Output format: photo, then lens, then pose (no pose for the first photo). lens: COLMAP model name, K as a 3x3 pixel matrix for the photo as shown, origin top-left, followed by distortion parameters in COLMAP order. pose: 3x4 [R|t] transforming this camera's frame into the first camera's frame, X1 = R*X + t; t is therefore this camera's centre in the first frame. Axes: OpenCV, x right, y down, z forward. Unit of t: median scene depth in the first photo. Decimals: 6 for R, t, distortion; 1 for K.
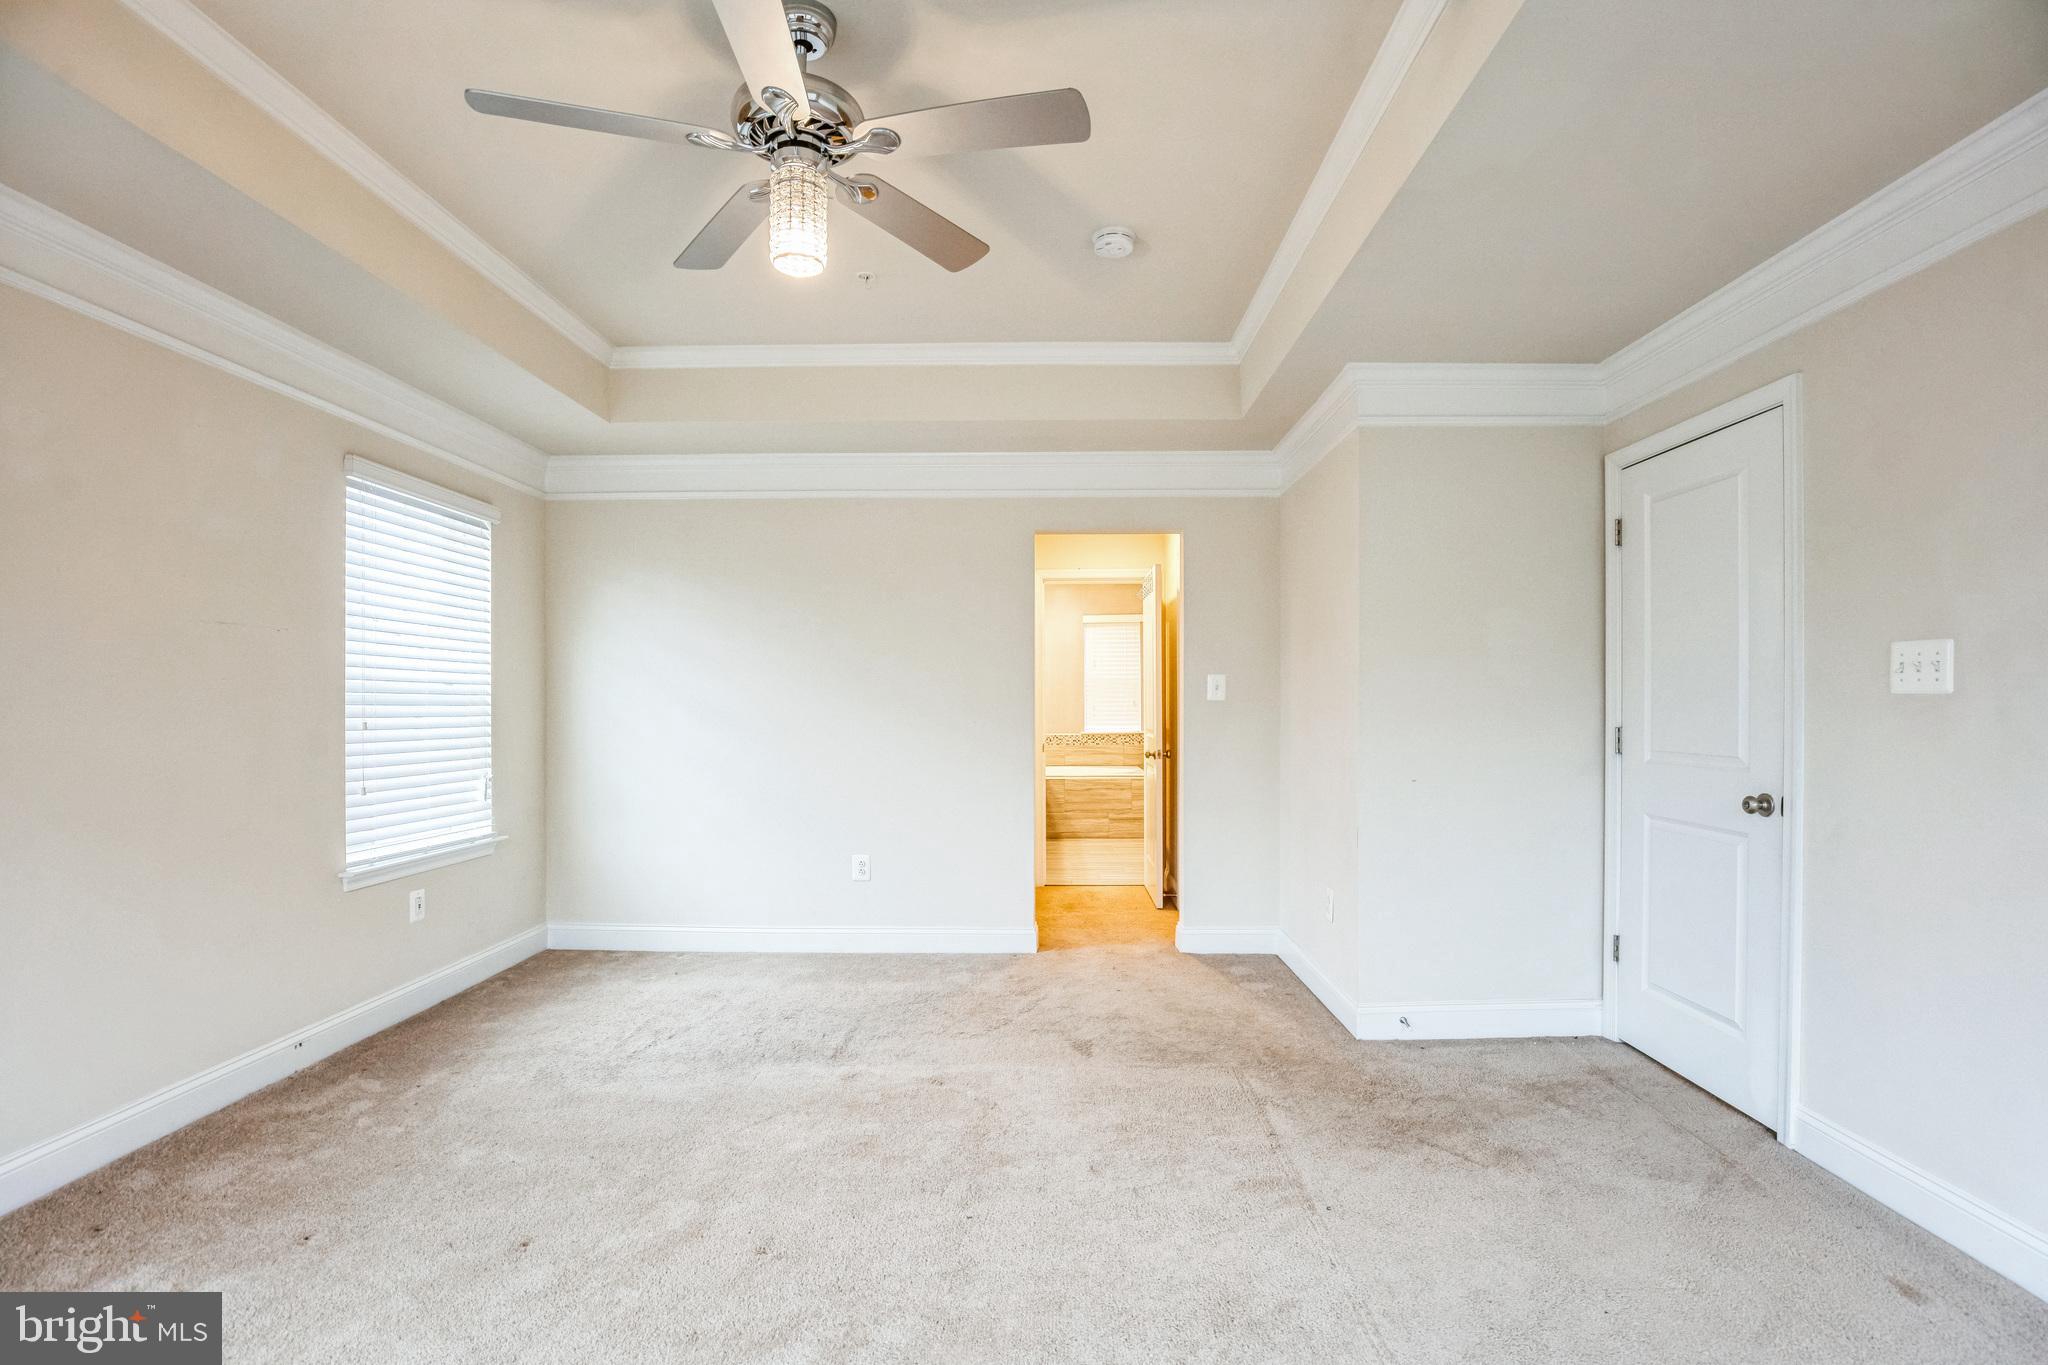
lens RADIAL K [[944.5, 0, 1041.9], [0, 944.5, 705.7], [0, 0, 1]] dist [-0.039165, 0.006421]
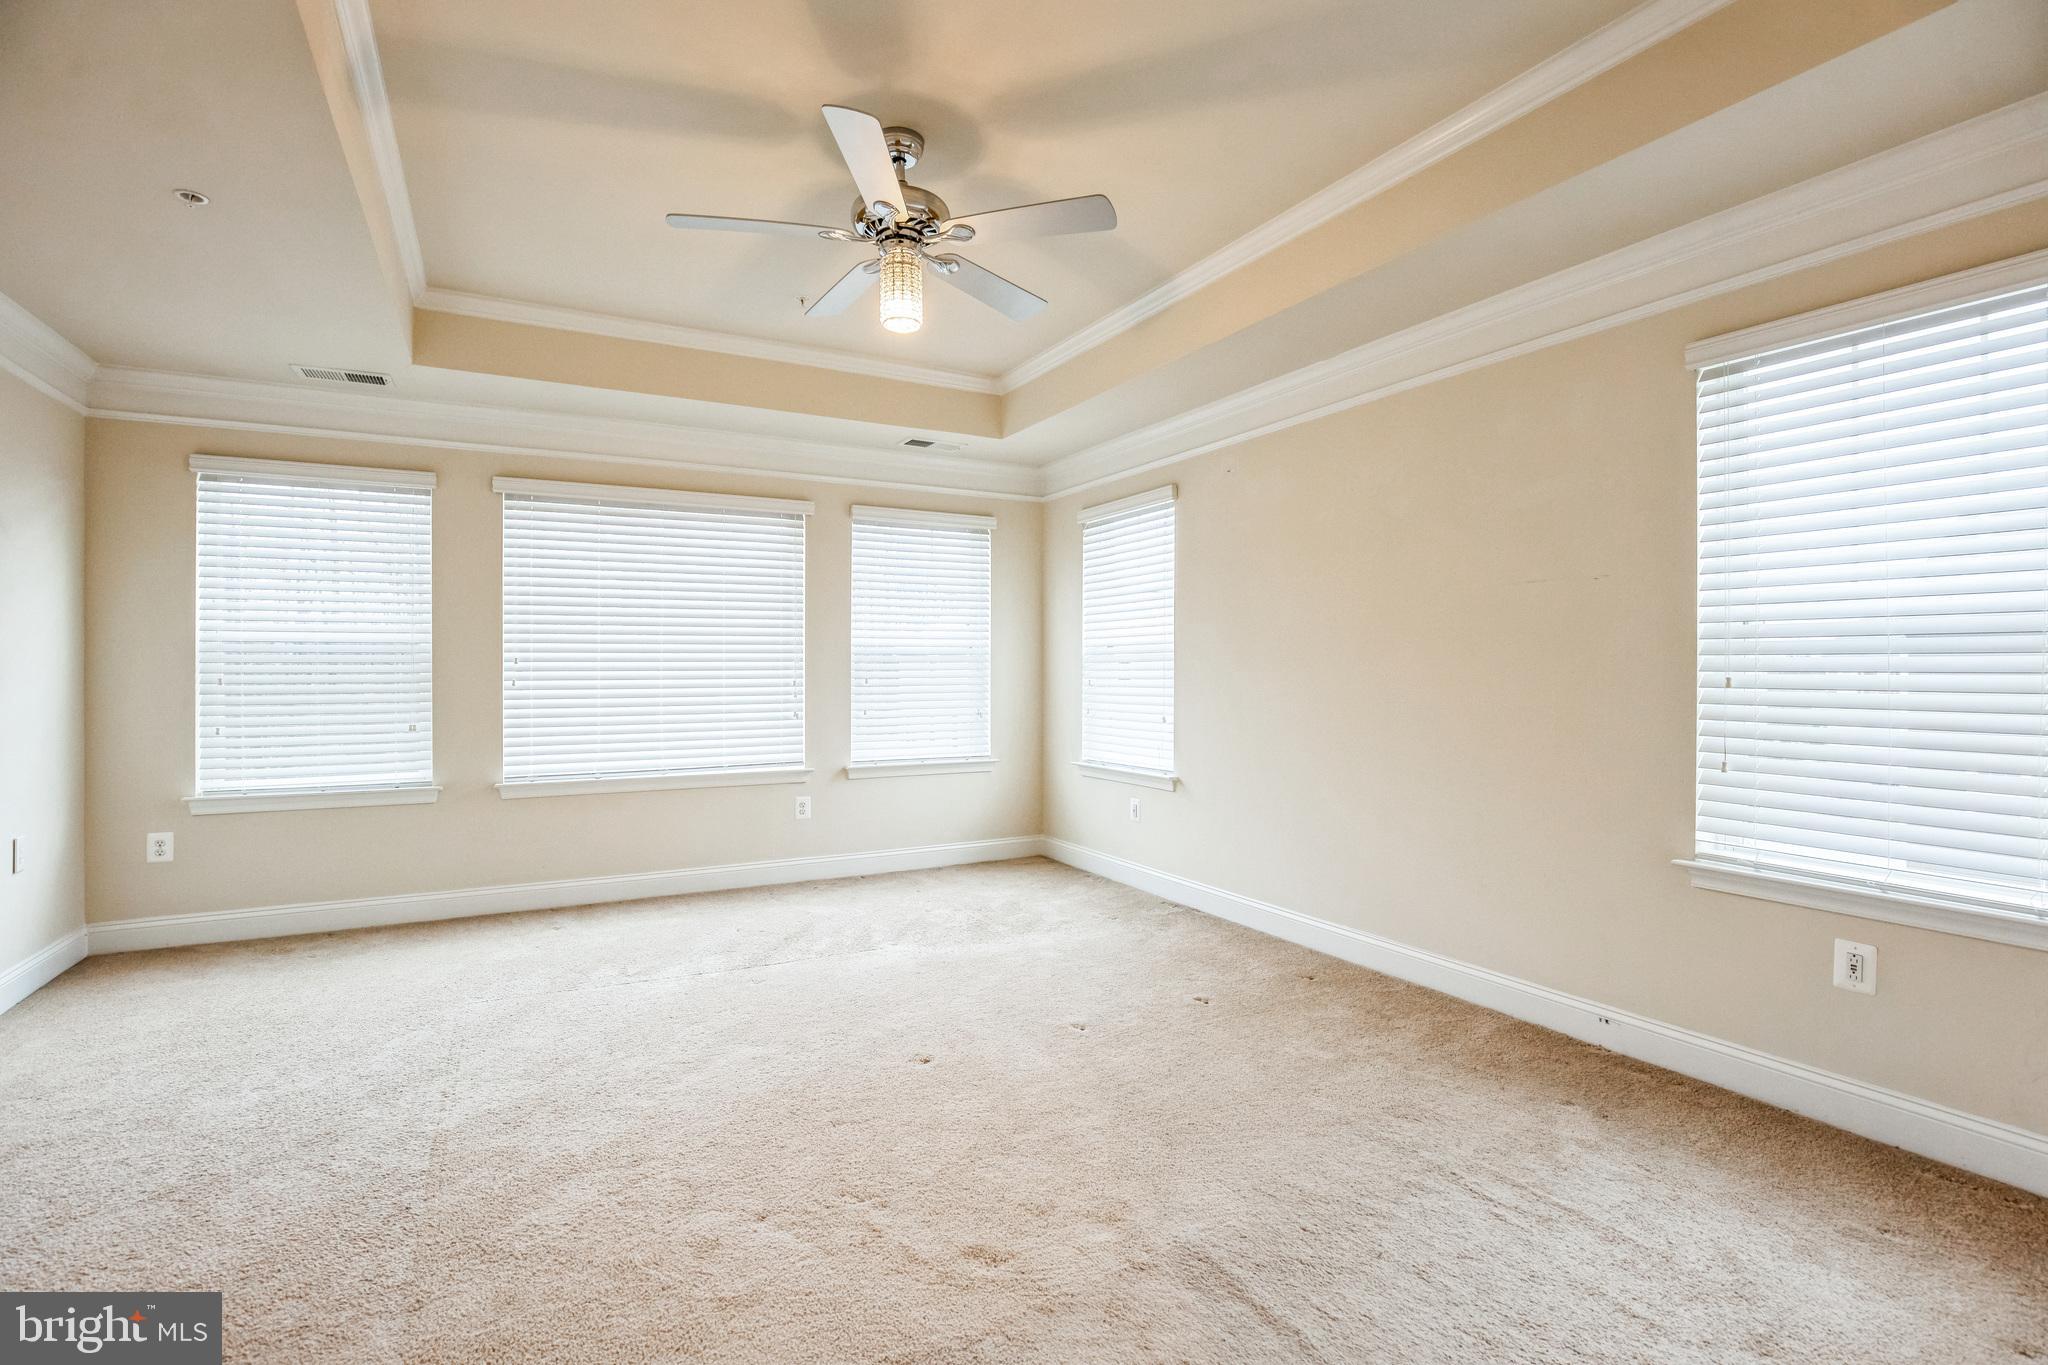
lens RADIAL K [[945.1, 0, 1035.9], [0, 945.1, 693.0], [0, 0, 1]] dist [-0.040972, 0.006880]
pose [[-0.865923, 0.004102, -0.500160, 0.134355], [-0.009368, 0.999658, 0.024418, 0.017153], [0.500089, 0.025830, -0.865589, 1.298838]]
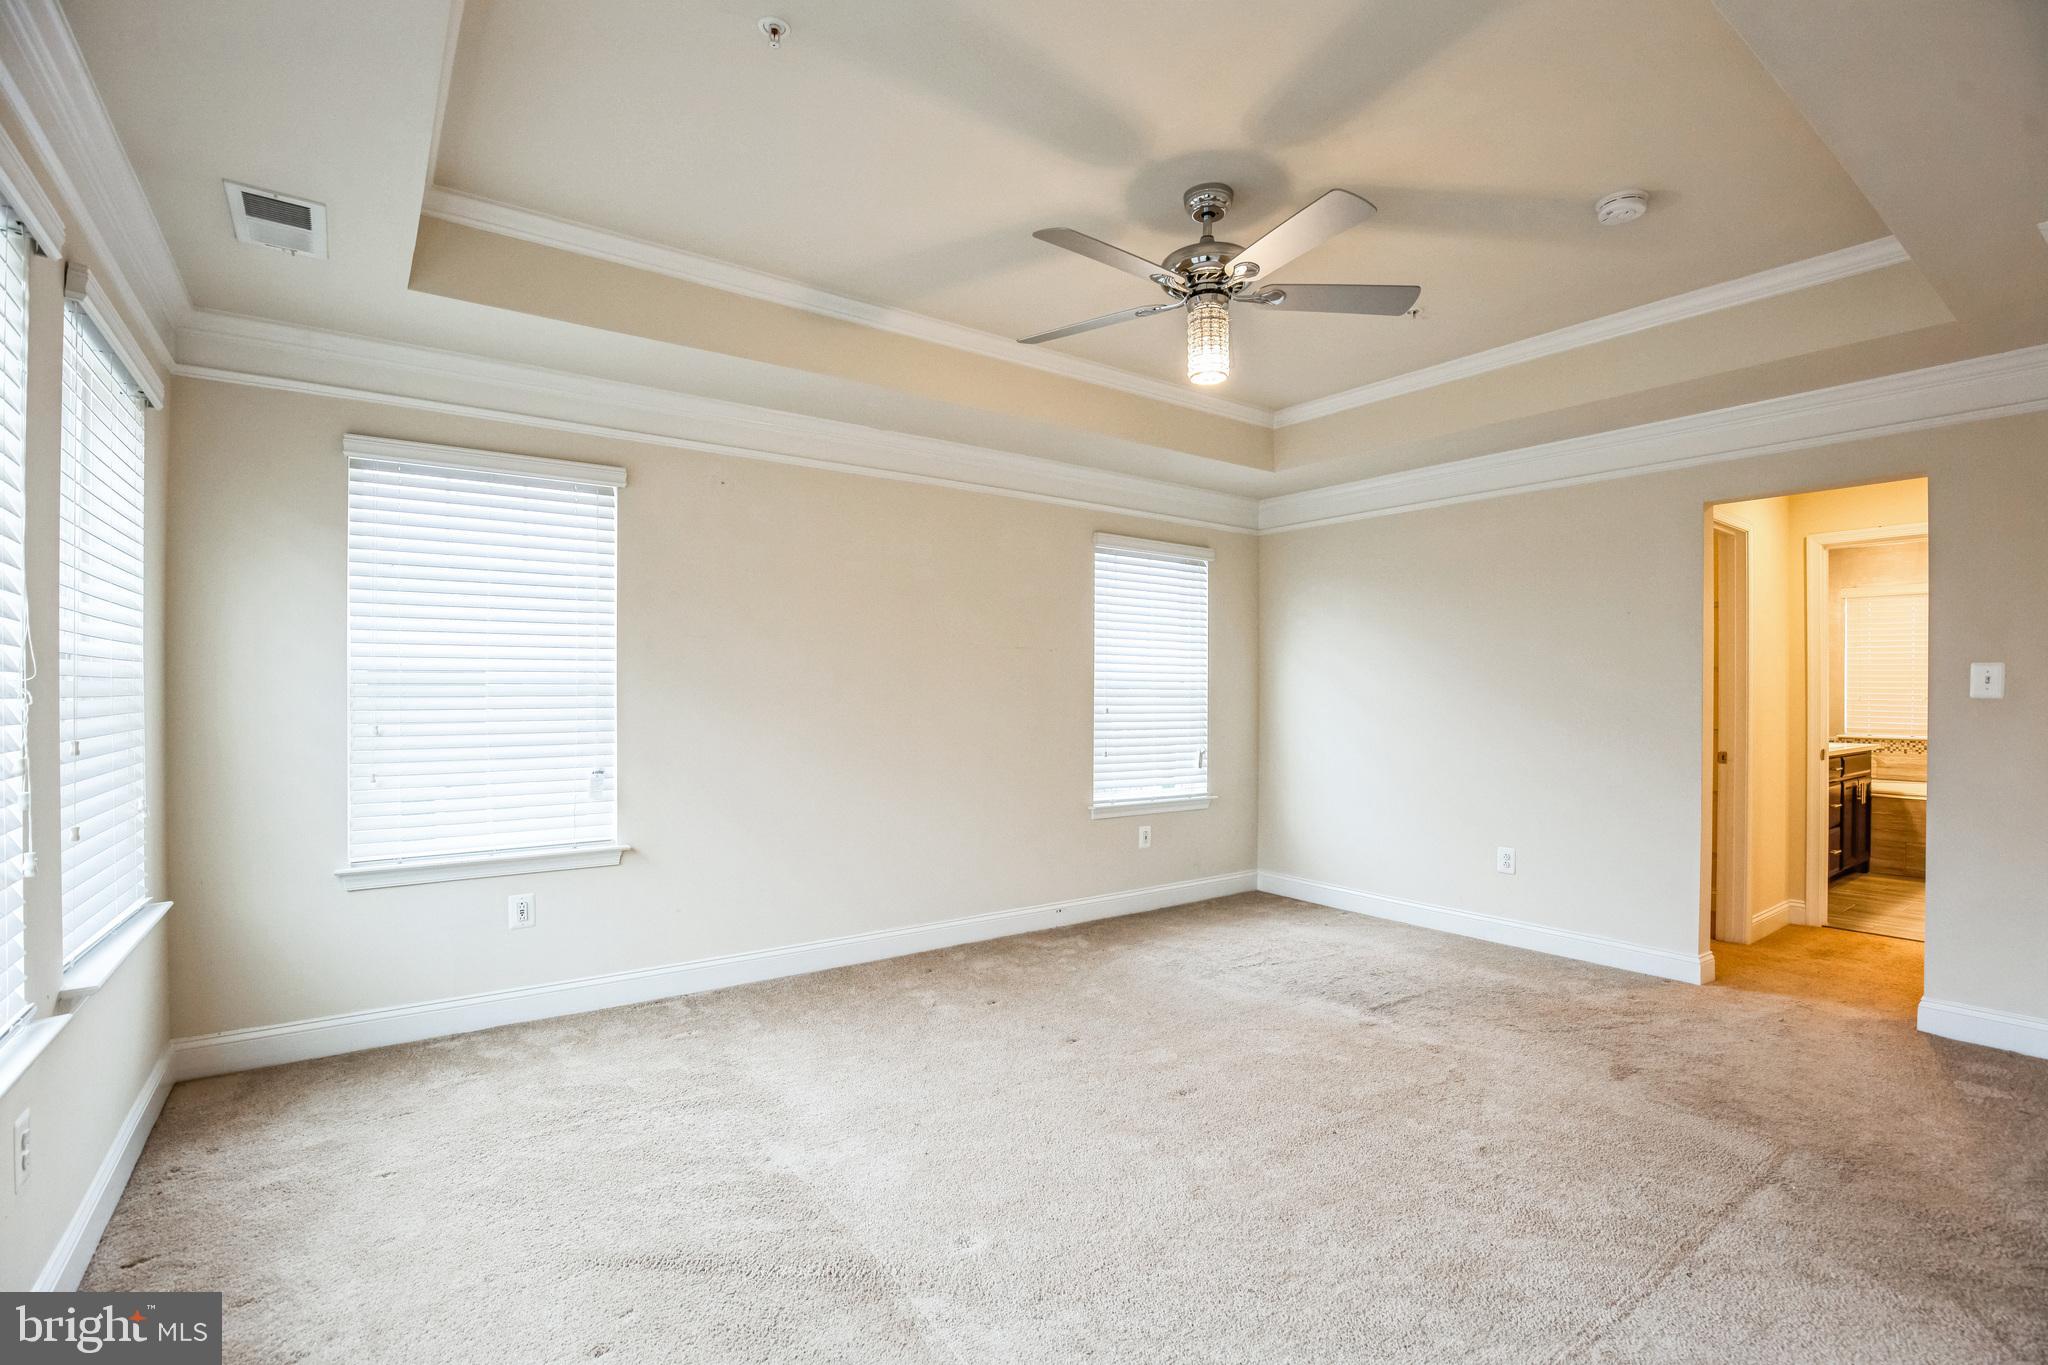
lens RADIAL K [[945.1, 0, 1035.9], [0, 945.1, 693.0], [0, 0, 1]] dist [-0.040972, 0.006880]
pose [[0.603281, 0.003942, -0.797519, 0.397305], [-0.007409, 0.999972, -0.000661, -0.004770], [0.797494, 0.006307, 0.603294, -0.014630]]
